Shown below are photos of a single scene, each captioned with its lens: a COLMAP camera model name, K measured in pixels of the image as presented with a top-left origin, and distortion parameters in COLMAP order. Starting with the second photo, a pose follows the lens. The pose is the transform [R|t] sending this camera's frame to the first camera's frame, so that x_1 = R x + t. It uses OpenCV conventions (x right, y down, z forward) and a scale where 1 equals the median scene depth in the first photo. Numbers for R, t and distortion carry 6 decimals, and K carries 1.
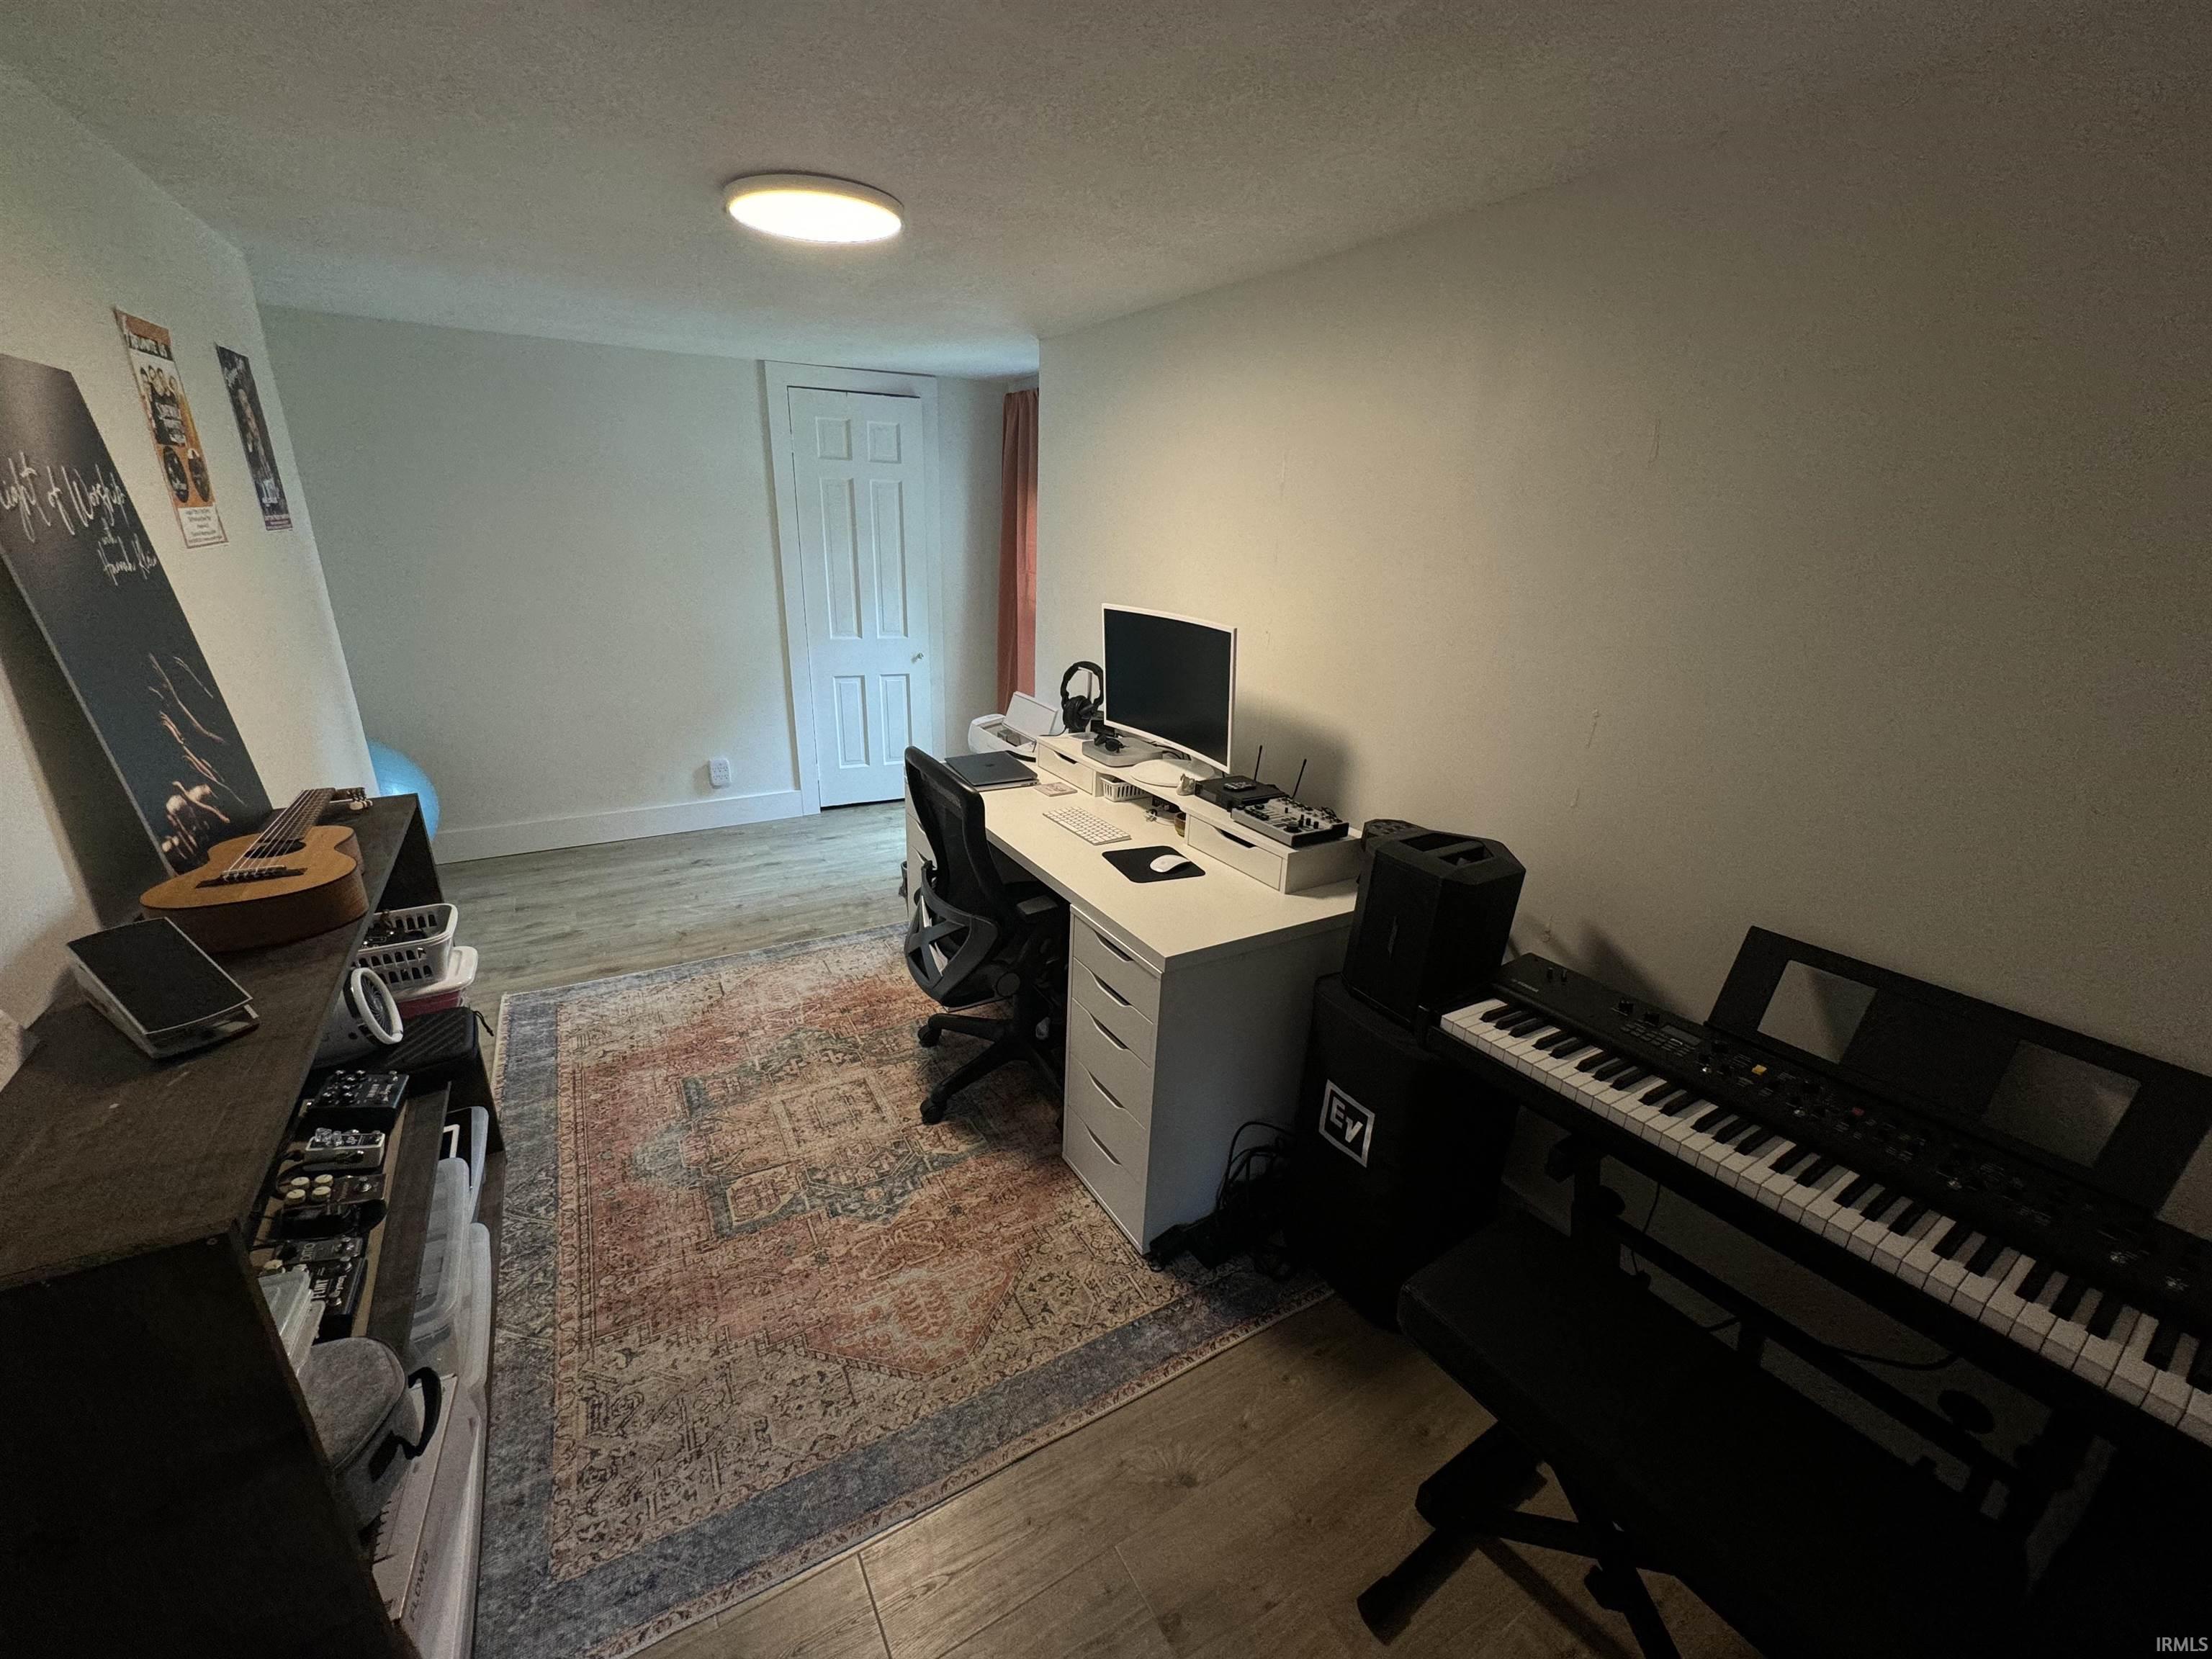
lens RADIAL K [[890.5, 0, 1106.0], [0, 890.5, 829.5], [0, 0, 1]] dist [-0.000499, -0.000094]
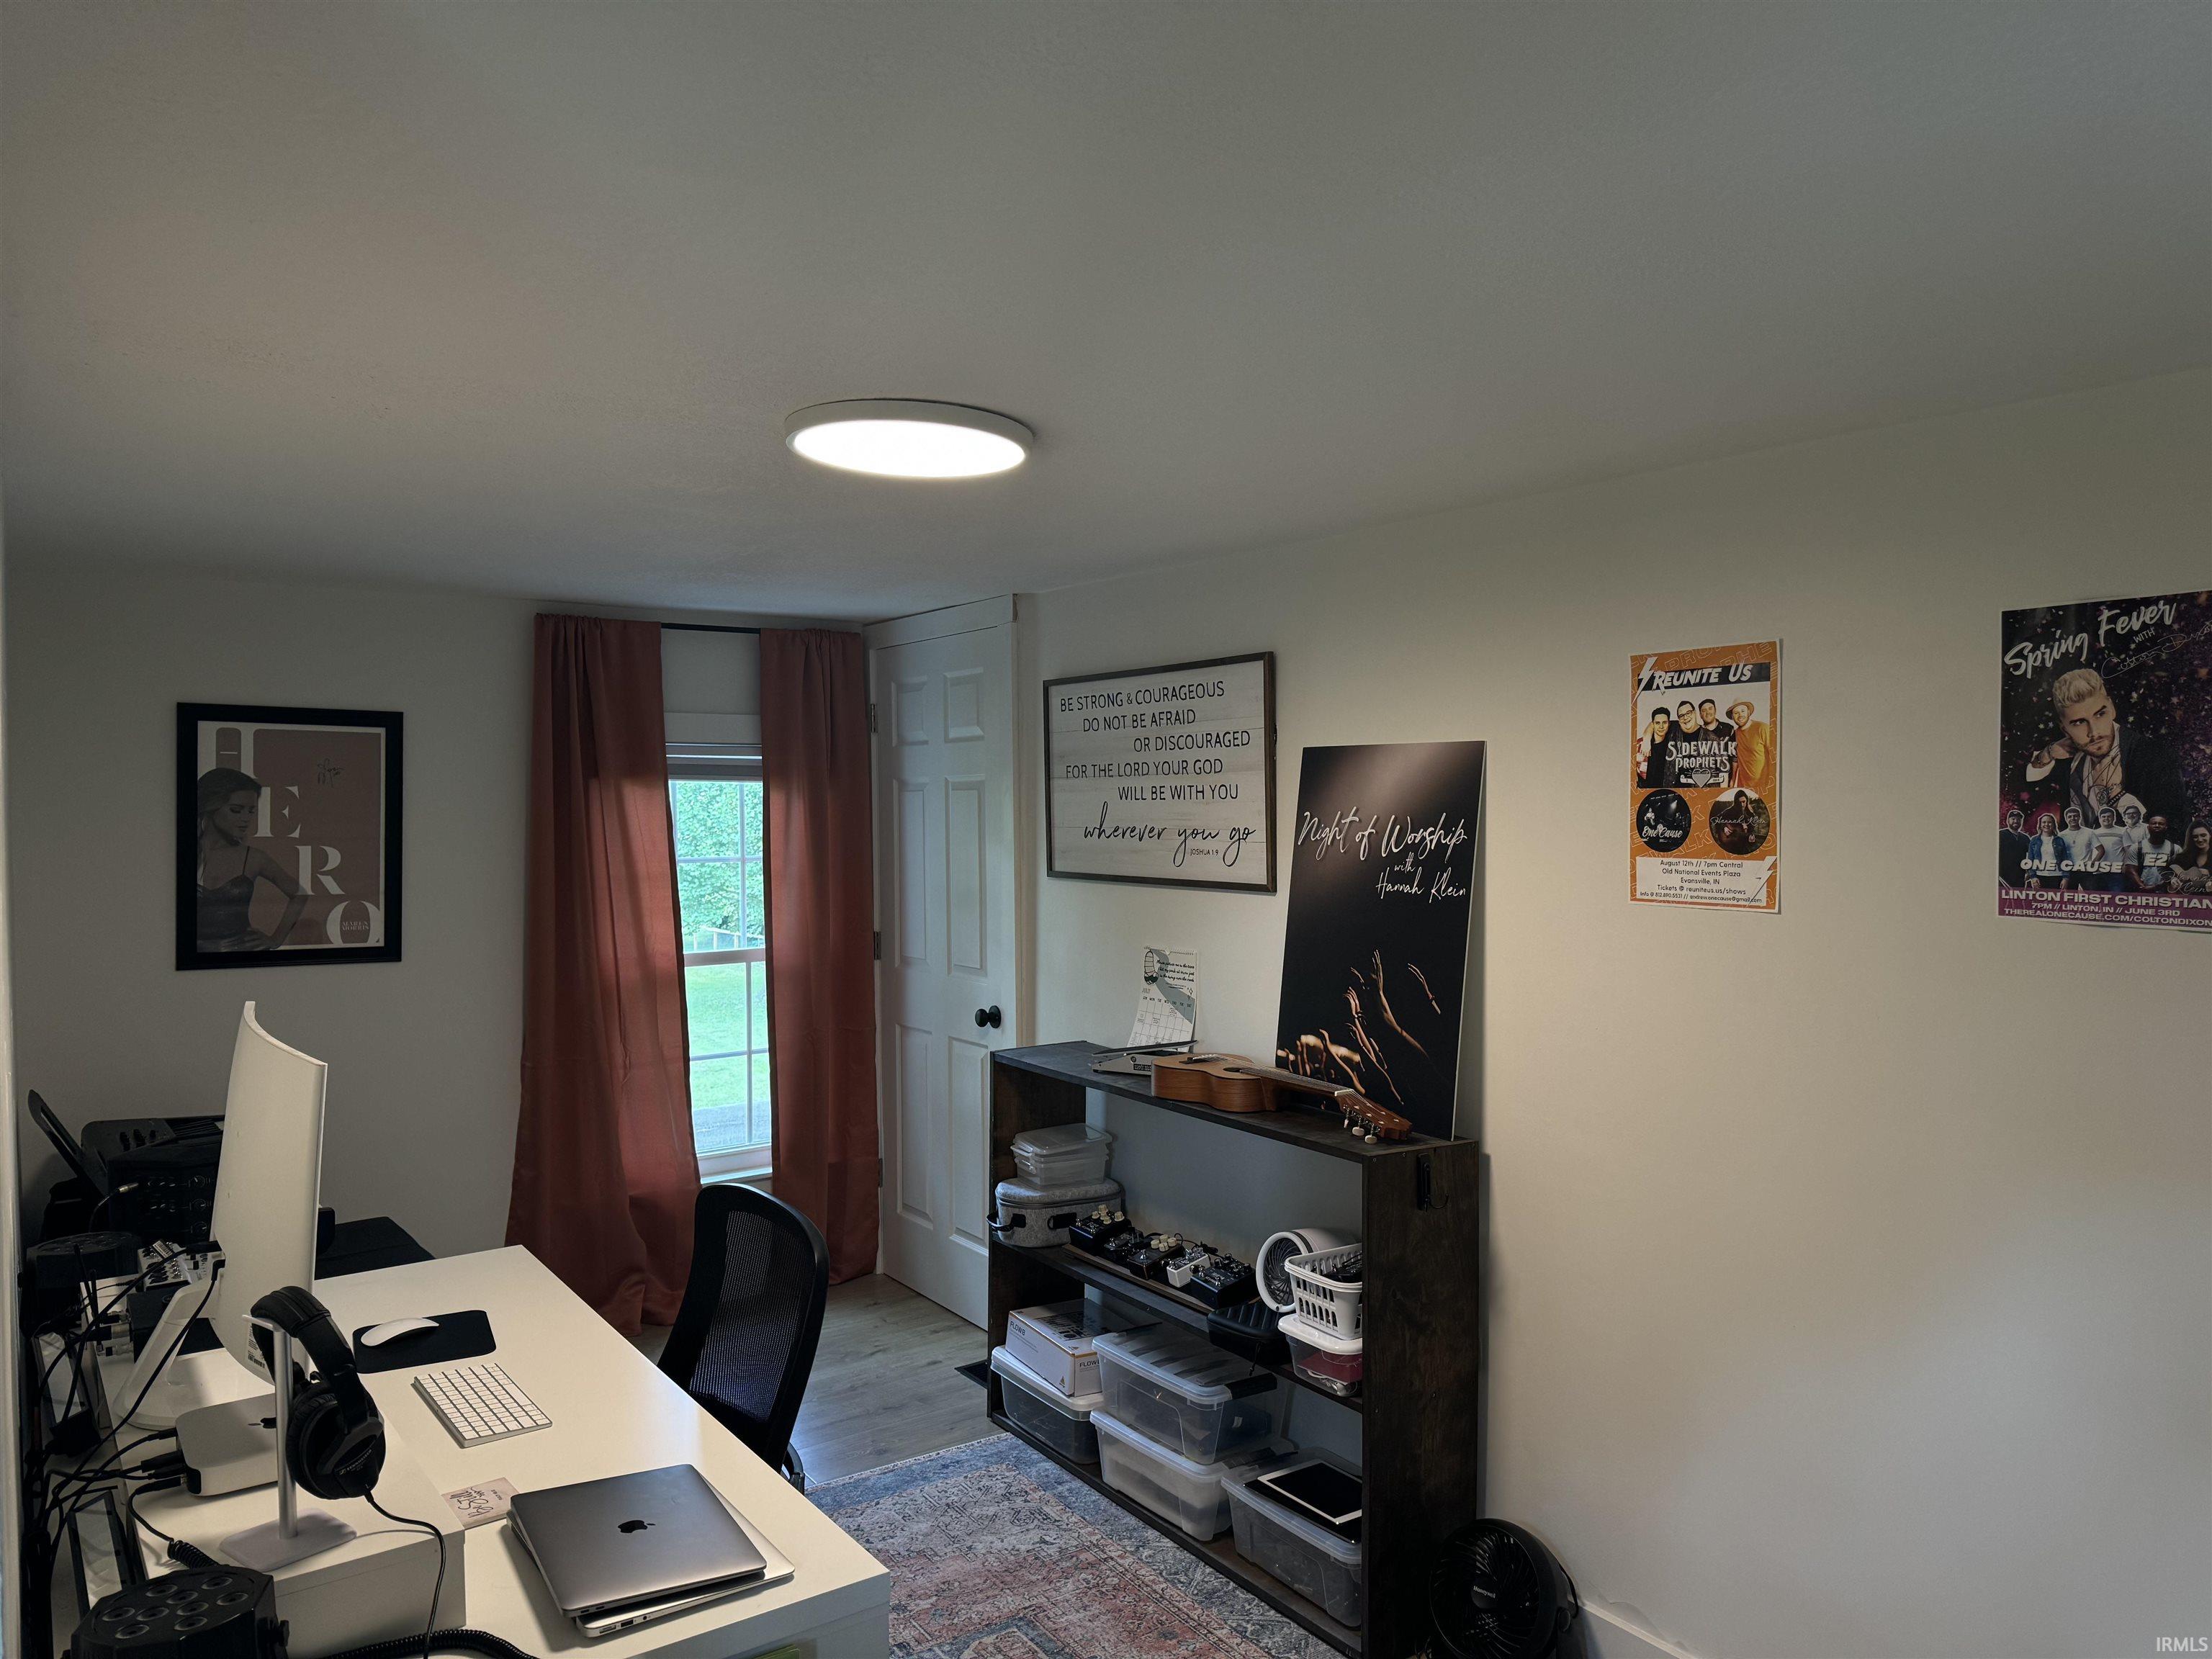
lens RADIAL K [[1533.9, 0, 1106.0], [0, 1533.9, 829.5], [0, 0, 1]] dist [0.009819, 0.003062]
pose [[-0.996864, -0.037187, -0.069850, -0.496432], [-0.059033, 0.937300, 0.343487, -1.025755], [0.052697, 0.346533, -0.936556, 2.800949]]
